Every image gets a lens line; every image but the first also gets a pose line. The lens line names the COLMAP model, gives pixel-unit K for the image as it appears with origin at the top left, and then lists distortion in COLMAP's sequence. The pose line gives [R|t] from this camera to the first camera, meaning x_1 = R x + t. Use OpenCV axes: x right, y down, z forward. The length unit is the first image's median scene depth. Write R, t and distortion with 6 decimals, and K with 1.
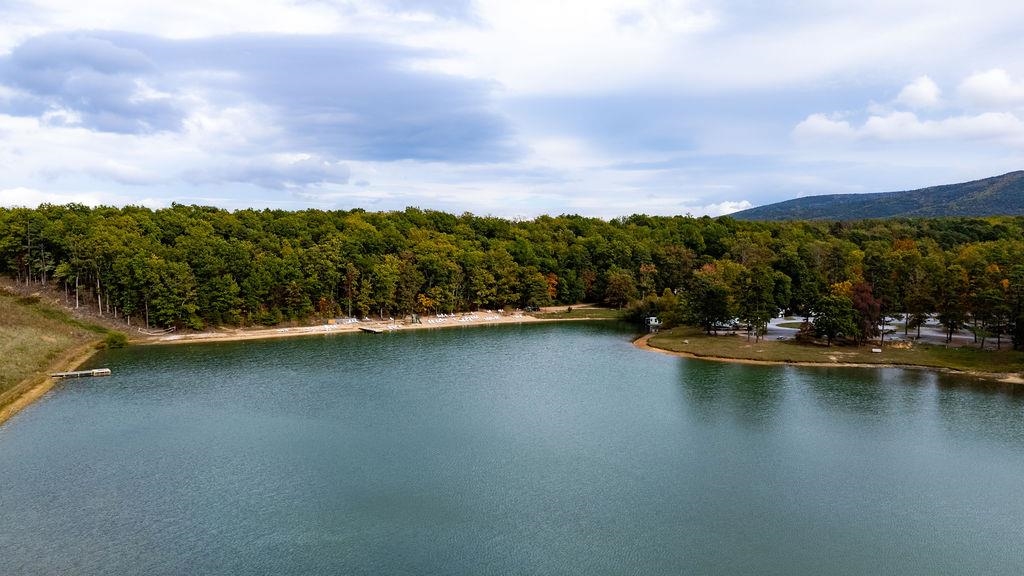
lens RADIAL K [[752.8, 0, 509.7], [0, 752.8, 289.3], [0, 0, 1]] dist [0.073551, -0.073765]
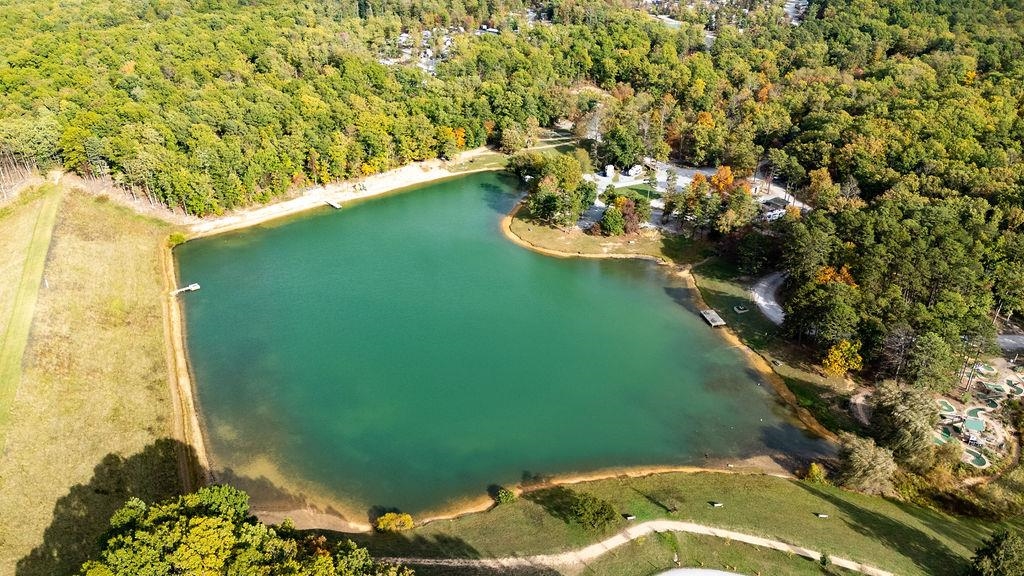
lens RADIAL K [[752.8, 0, 509.6], [0, 752.8, 290.6], [0, 0, 1]] dist [0.073551, -0.073765]
pose [[0.997754, -0.037383, 0.055578, 0.068639], [0.011097, 0.910560, 0.413228, -0.371392], [-0.066055, -0.411683, 0.908930, -0.418676]]
